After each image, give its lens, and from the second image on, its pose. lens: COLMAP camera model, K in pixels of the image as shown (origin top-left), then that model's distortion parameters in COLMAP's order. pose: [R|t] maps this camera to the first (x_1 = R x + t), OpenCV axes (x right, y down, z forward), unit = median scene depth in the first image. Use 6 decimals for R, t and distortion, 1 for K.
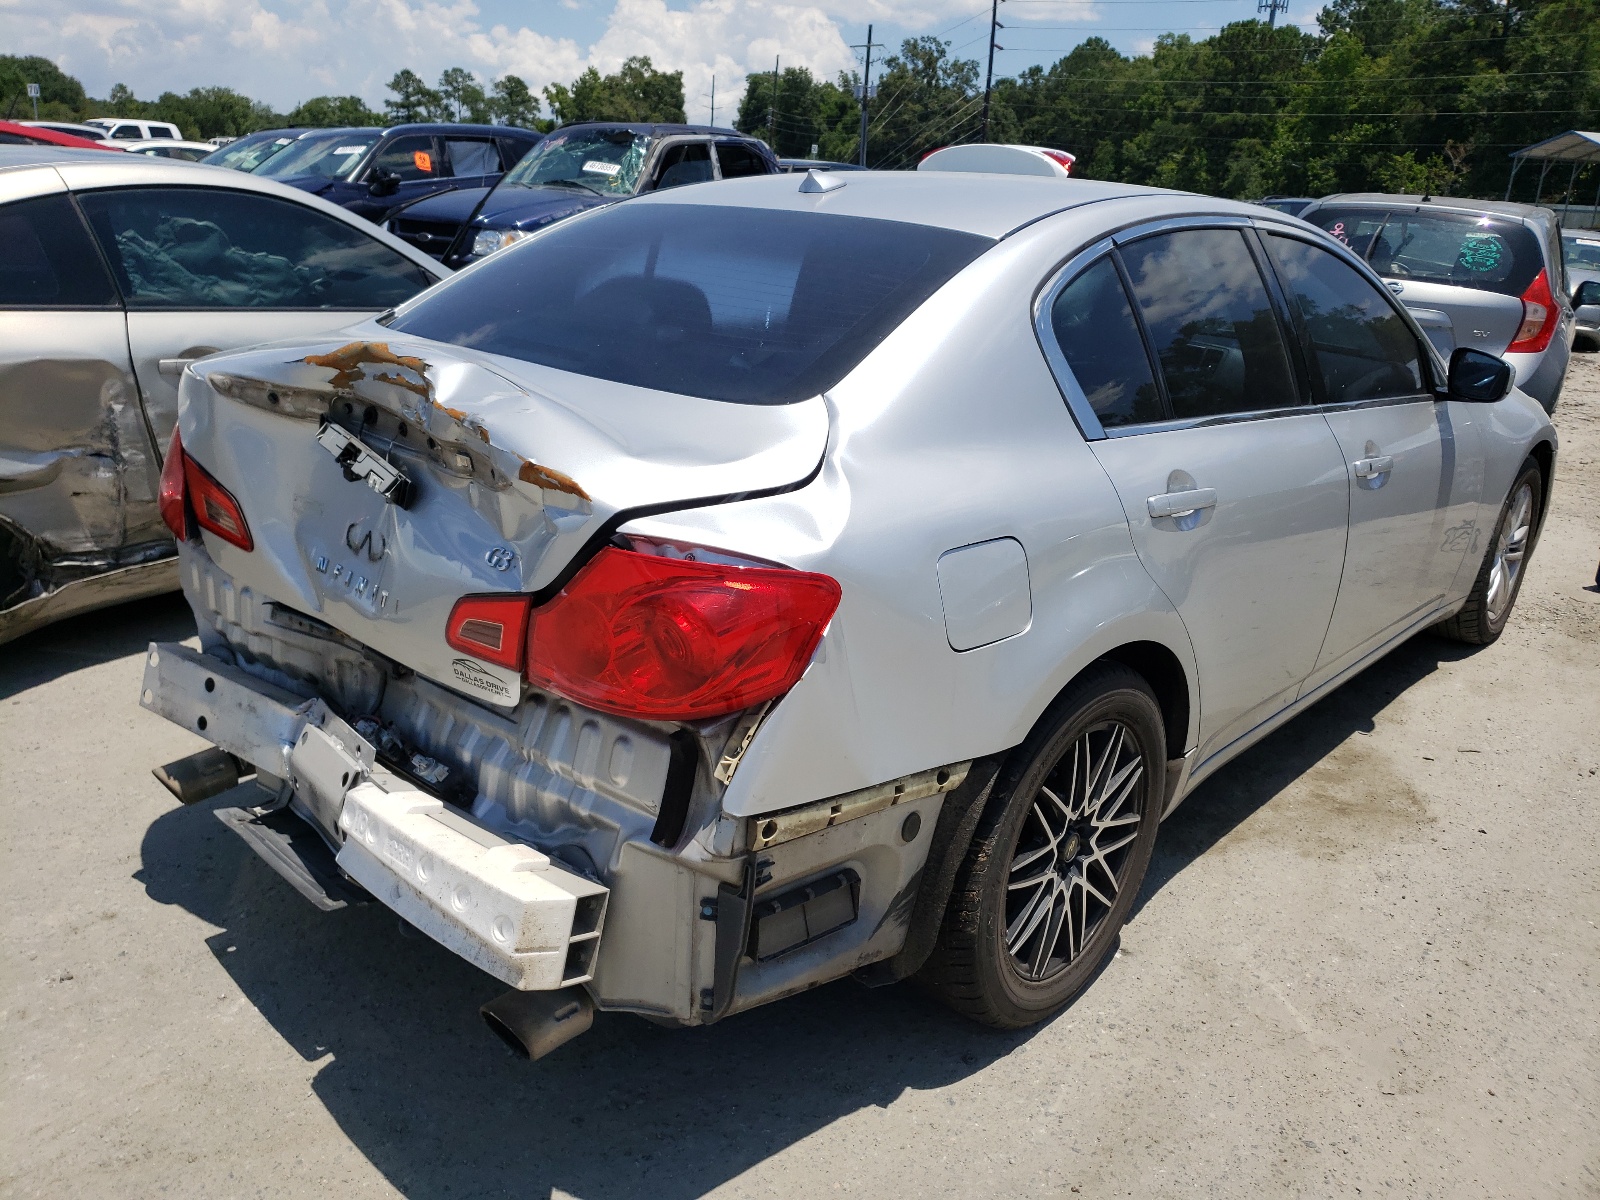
lens RADIAL K [[1235.6, 0, 795.3], [0, 1235.6, 601.9], [0, 0, 1]] dist [0.013075, 0.001994]
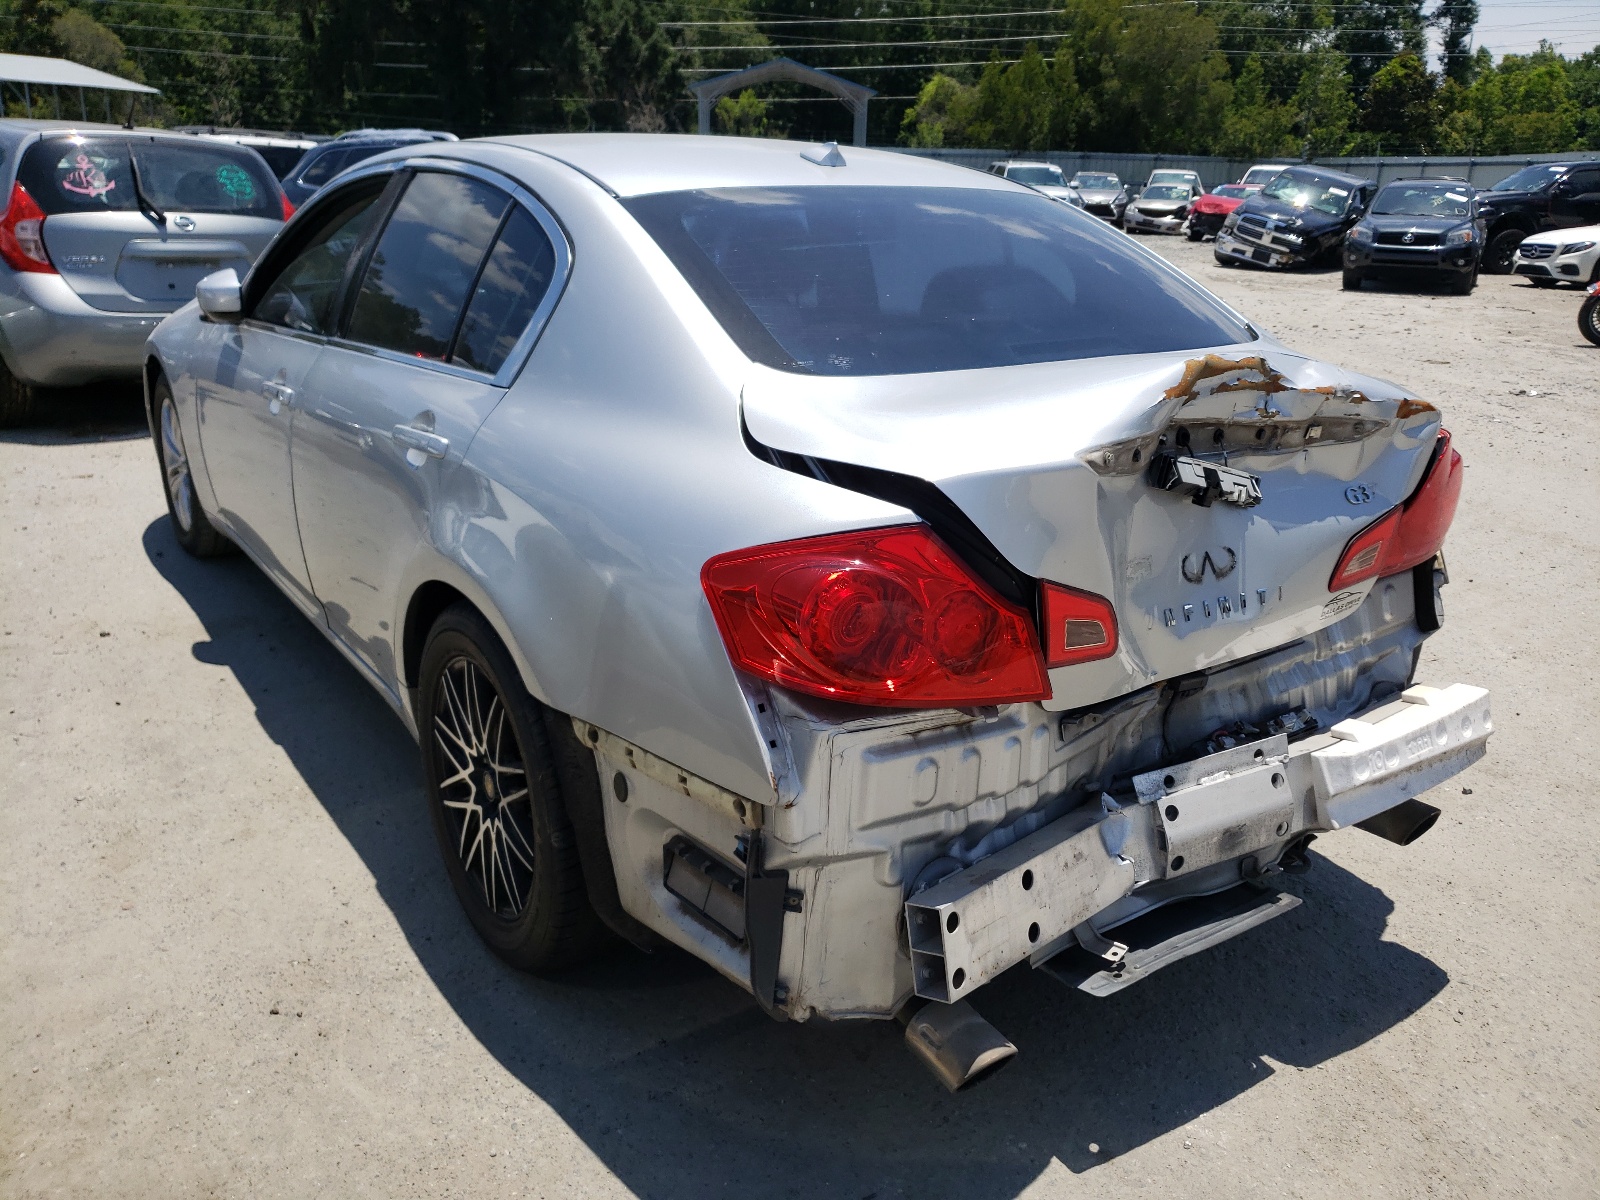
lens RADIAL K [[1235.6, 0, 794.9], [0, 1235.6, 598.2], [0, 0, 1]] dist [0.013075, 0.001994]
pose [[0.218221, -0.360348, 0.906934, -1.275451], [0.300649, 0.908954, 0.288811, -0.391219], [-0.928434, 0.209645, 0.306691, 0.994261]]
